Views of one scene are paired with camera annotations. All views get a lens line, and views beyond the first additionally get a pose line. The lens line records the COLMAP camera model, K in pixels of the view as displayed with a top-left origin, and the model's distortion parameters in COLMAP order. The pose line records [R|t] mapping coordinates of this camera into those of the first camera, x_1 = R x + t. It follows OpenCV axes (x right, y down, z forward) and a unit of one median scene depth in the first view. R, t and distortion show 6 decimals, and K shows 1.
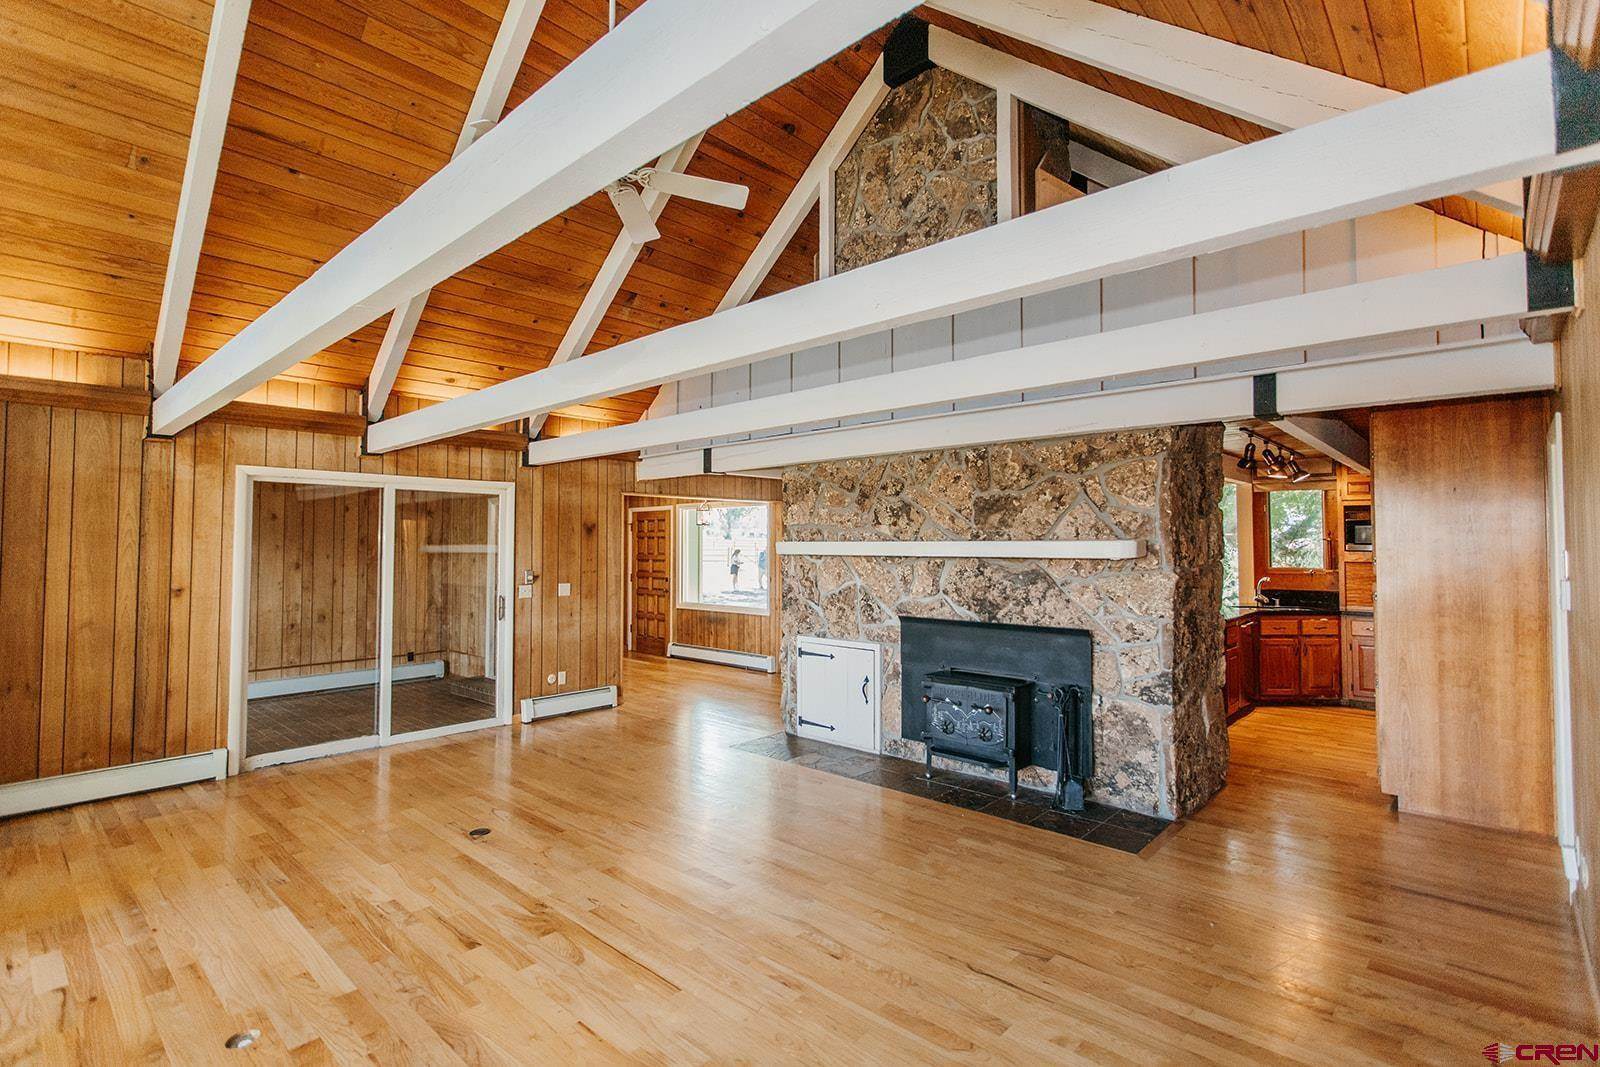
lens RADIAL K [[754.7, 0, 809.6], [0, 754.7, 517.5], [0, 0, 1]] dist [0.004485, 0.000334]
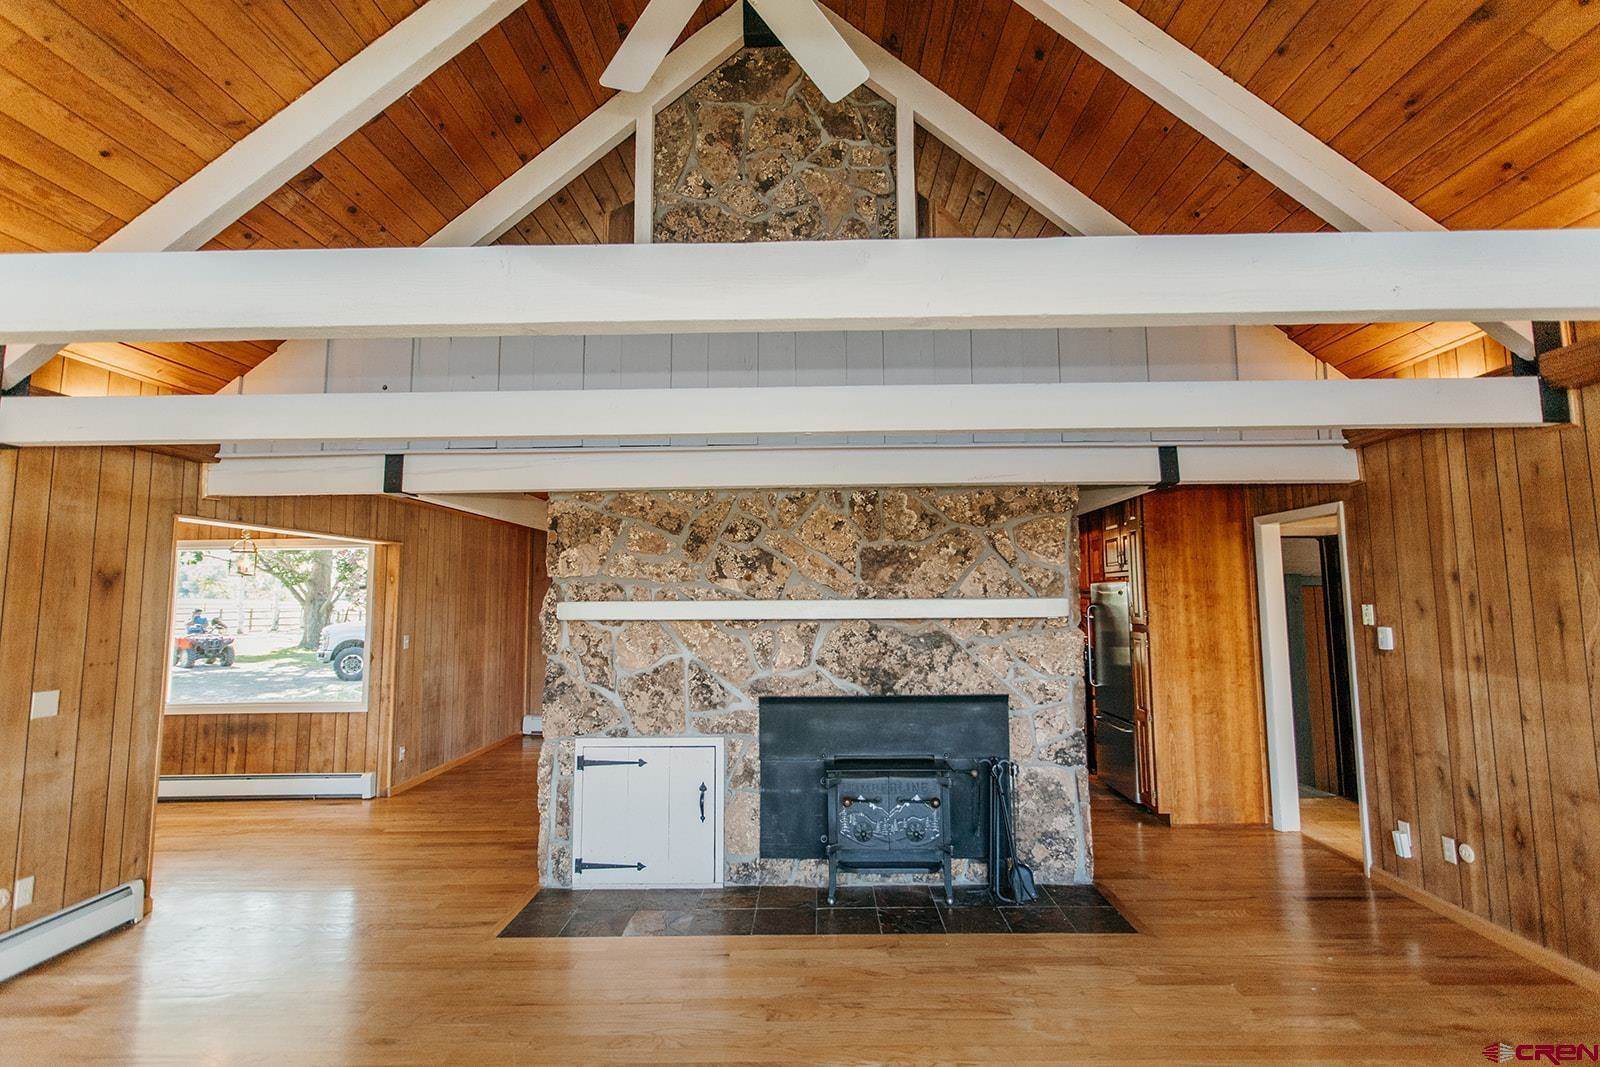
lens RADIAL K [[762.6, 0, 810.4], [0, 762.6, 519.3], [0, 0, 1]] dist [0.005017, 0.001894]
pose [[0.747657, 0.062076, 0.661178, -0.394470], [-0.016210, 0.997031, -0.075279, 0.007091], [-0.663888, 0.045565, 0.746443, 0.395553]]
